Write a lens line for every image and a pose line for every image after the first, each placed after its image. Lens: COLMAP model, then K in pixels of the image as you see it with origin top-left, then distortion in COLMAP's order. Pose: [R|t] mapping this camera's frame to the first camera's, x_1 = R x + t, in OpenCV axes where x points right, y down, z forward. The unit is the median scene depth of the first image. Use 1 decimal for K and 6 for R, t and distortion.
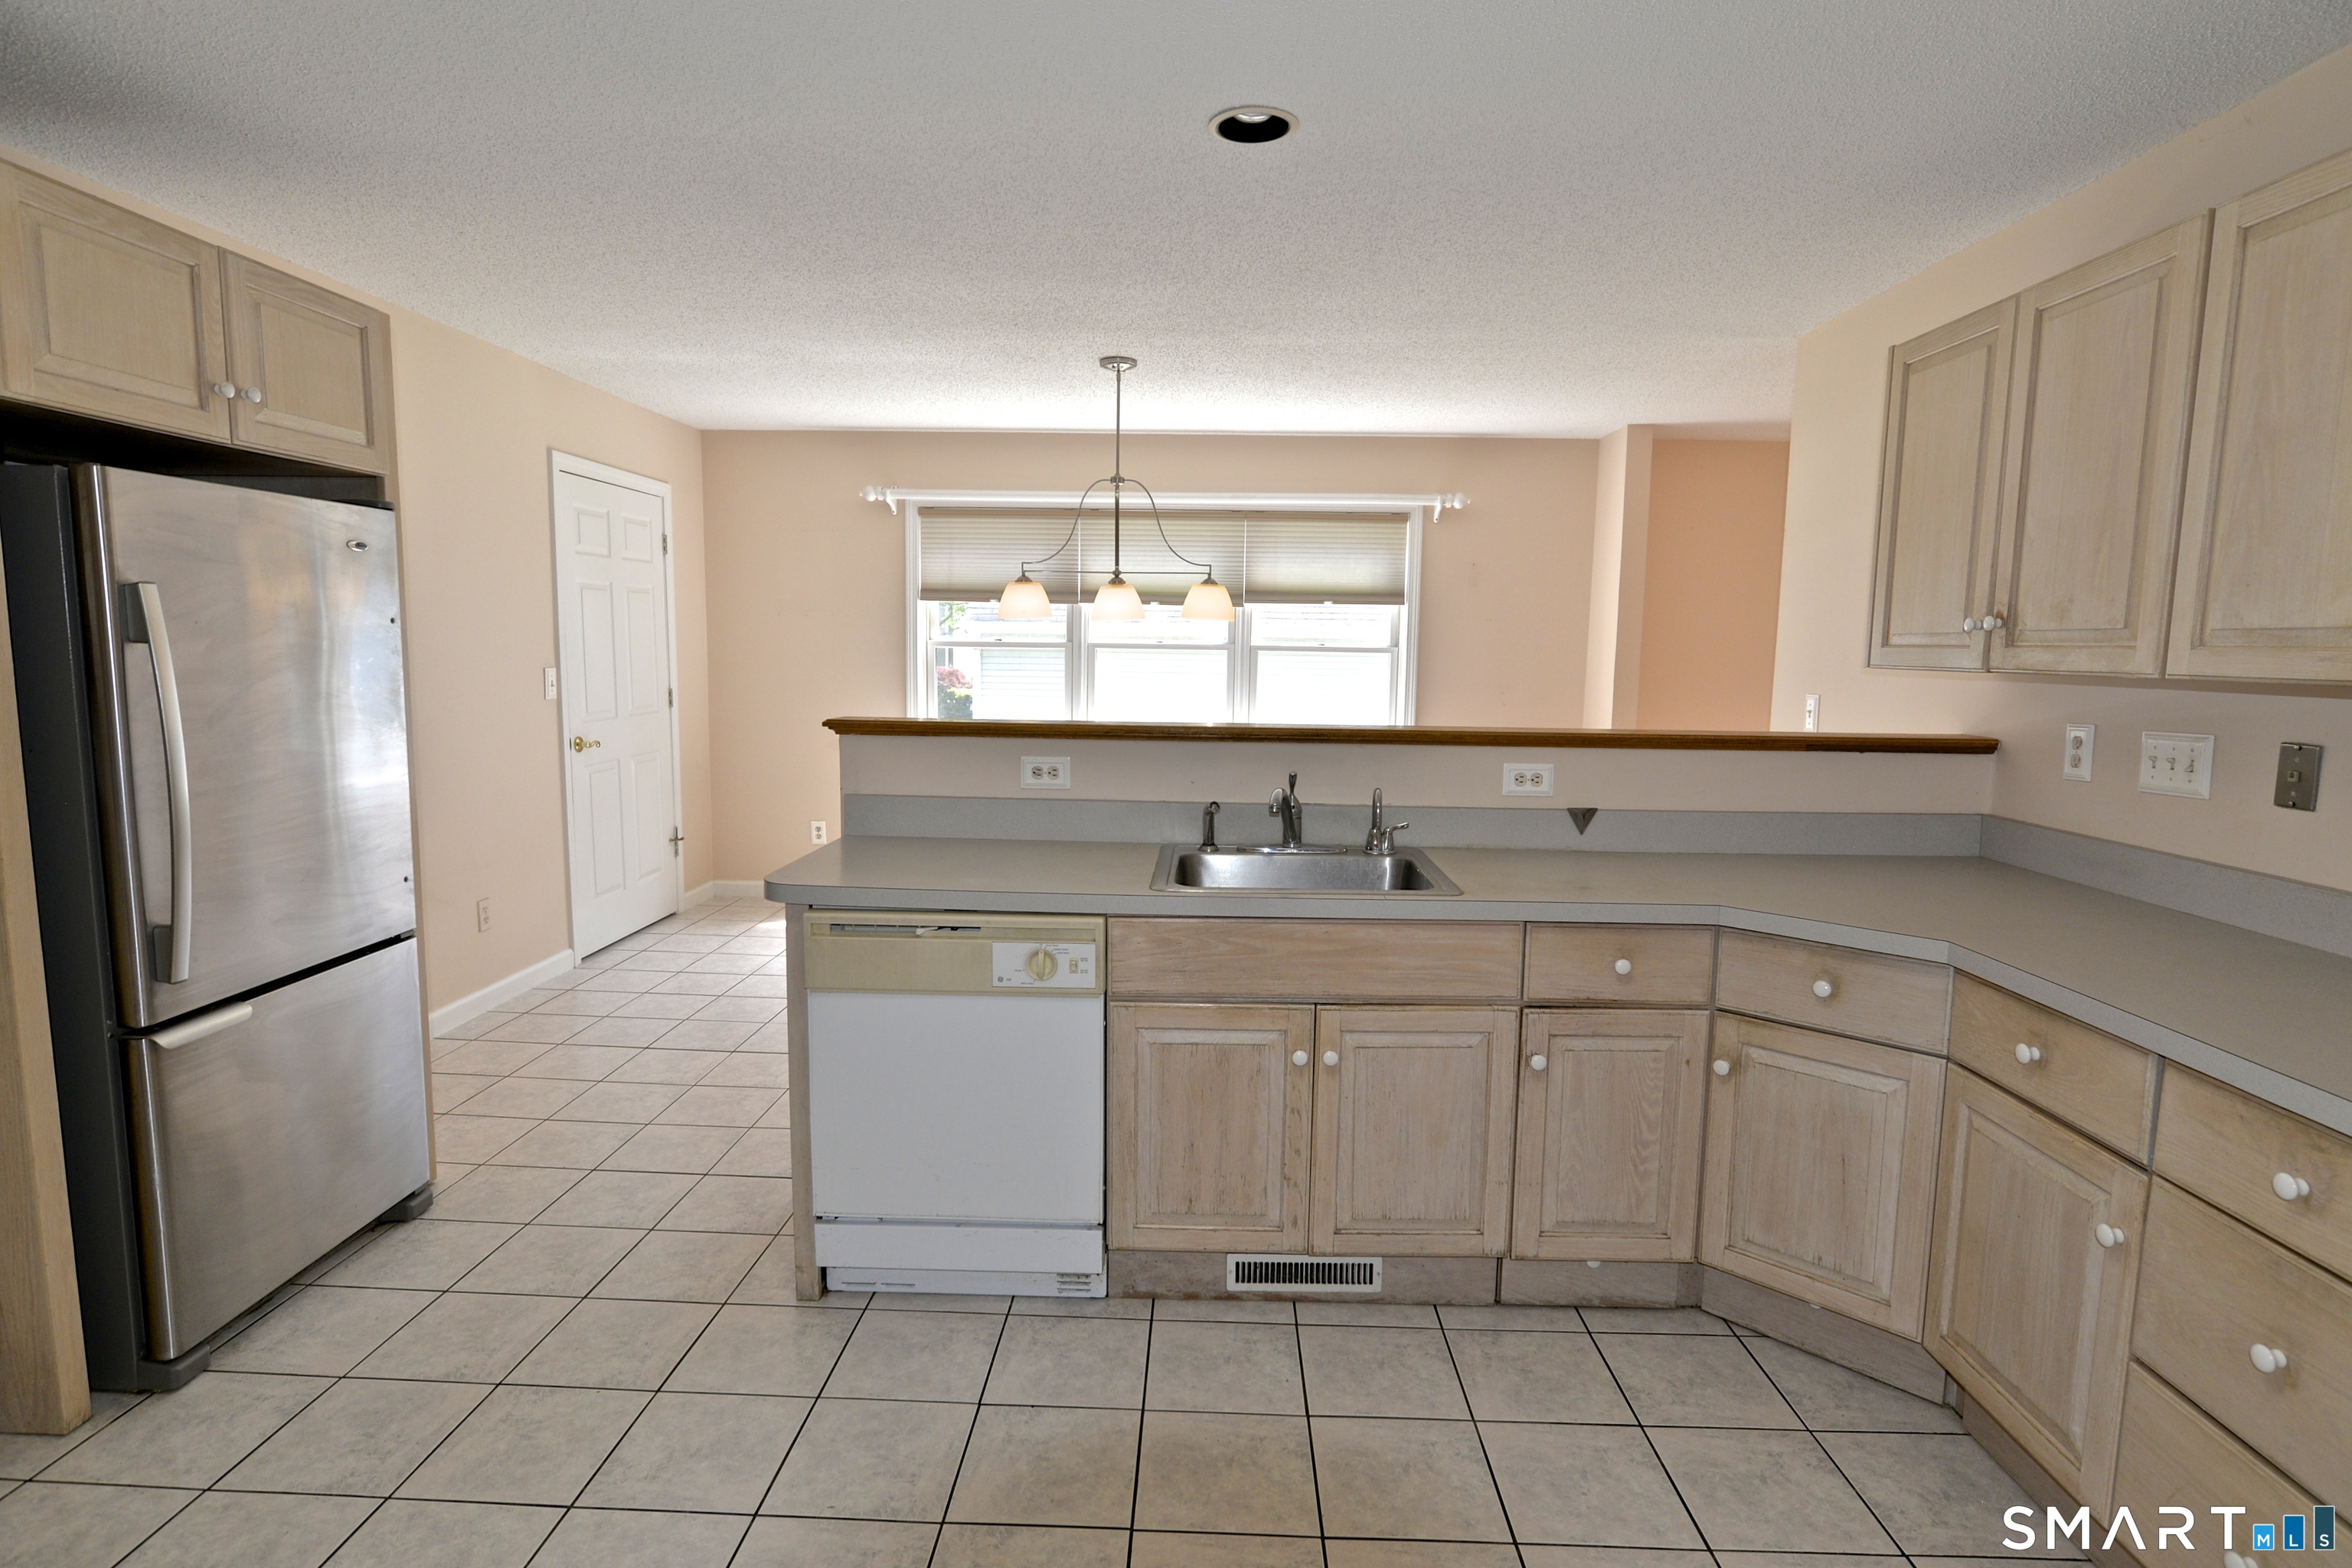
lens RADIAL K [[1180.5, 0, 1167.0], [0, 1180.5, 781.5], [0, 0, 1]] dist [-0.005416, -0.000223]
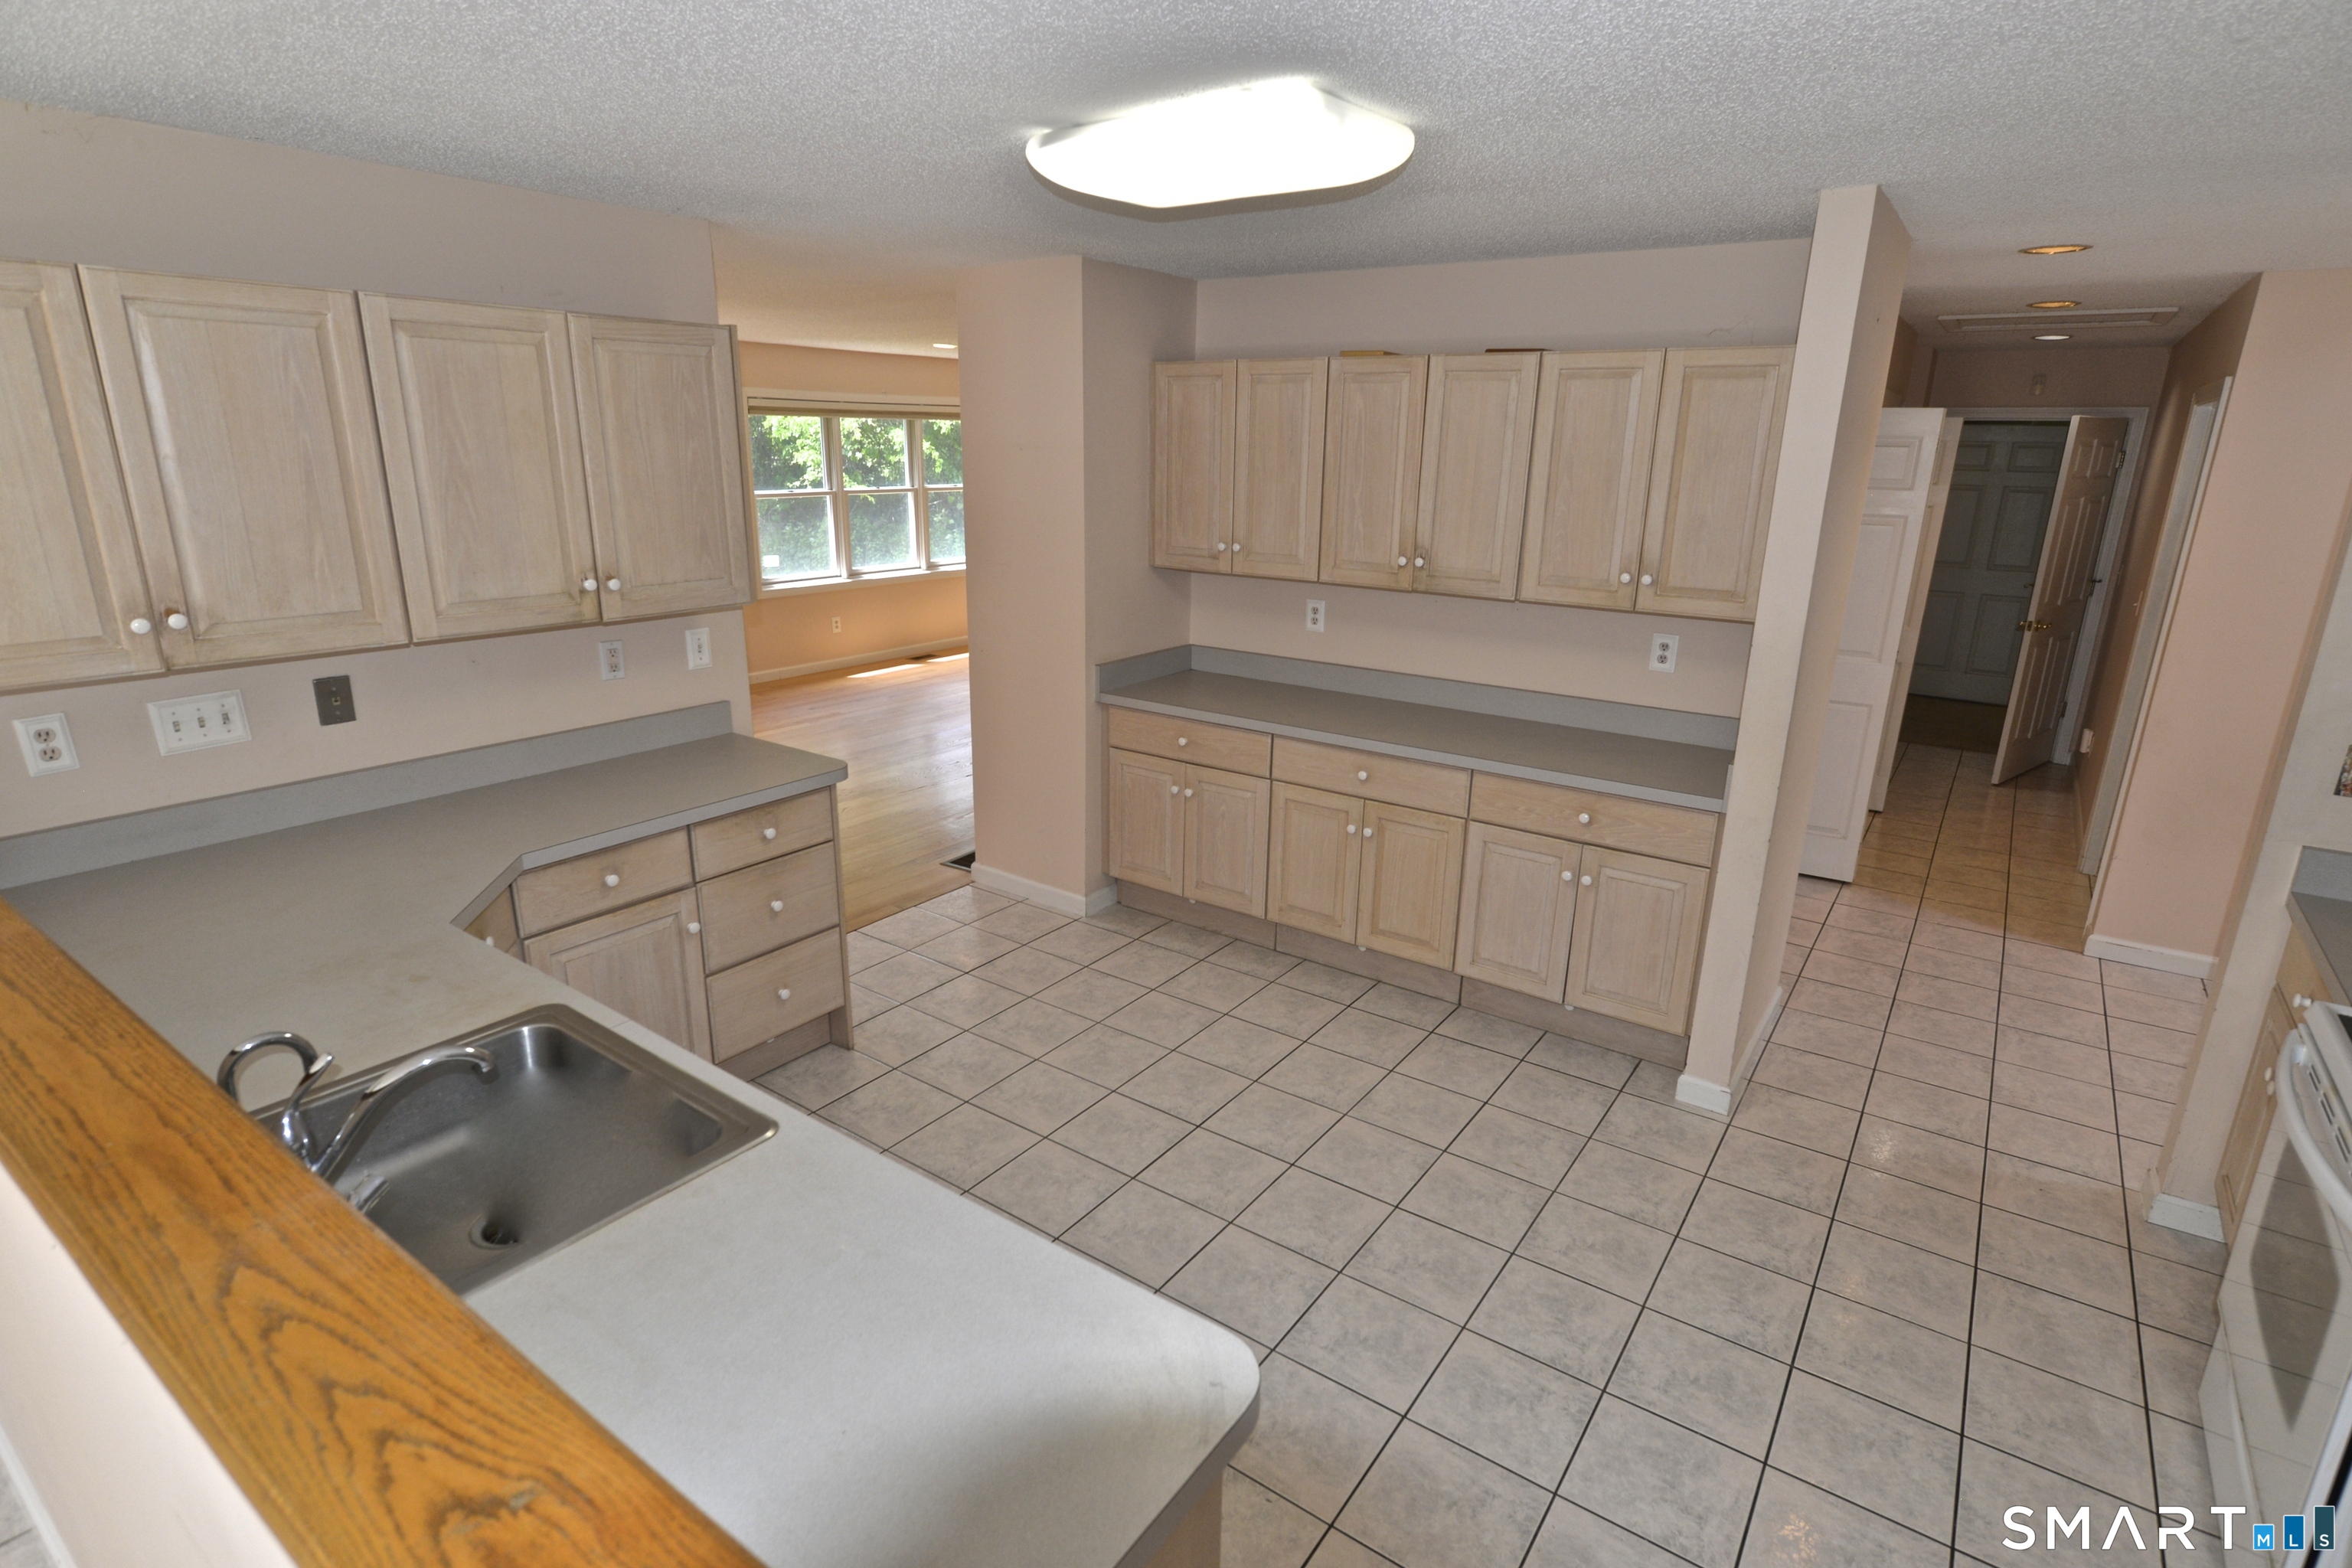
lens RADIAL K [[1180.5, 0, 1176.1], [0, 1180.5, 781.2], [0, 0, 1]] dist [-0.005416, -0.000223]
pose [[-0.835628, -0.181553, 0.518425, -0.541074], [0.034200, 0.924772, 0.378982, -0.362123], [-0.548231, 0.334418, -0.766556, 1.369385]]
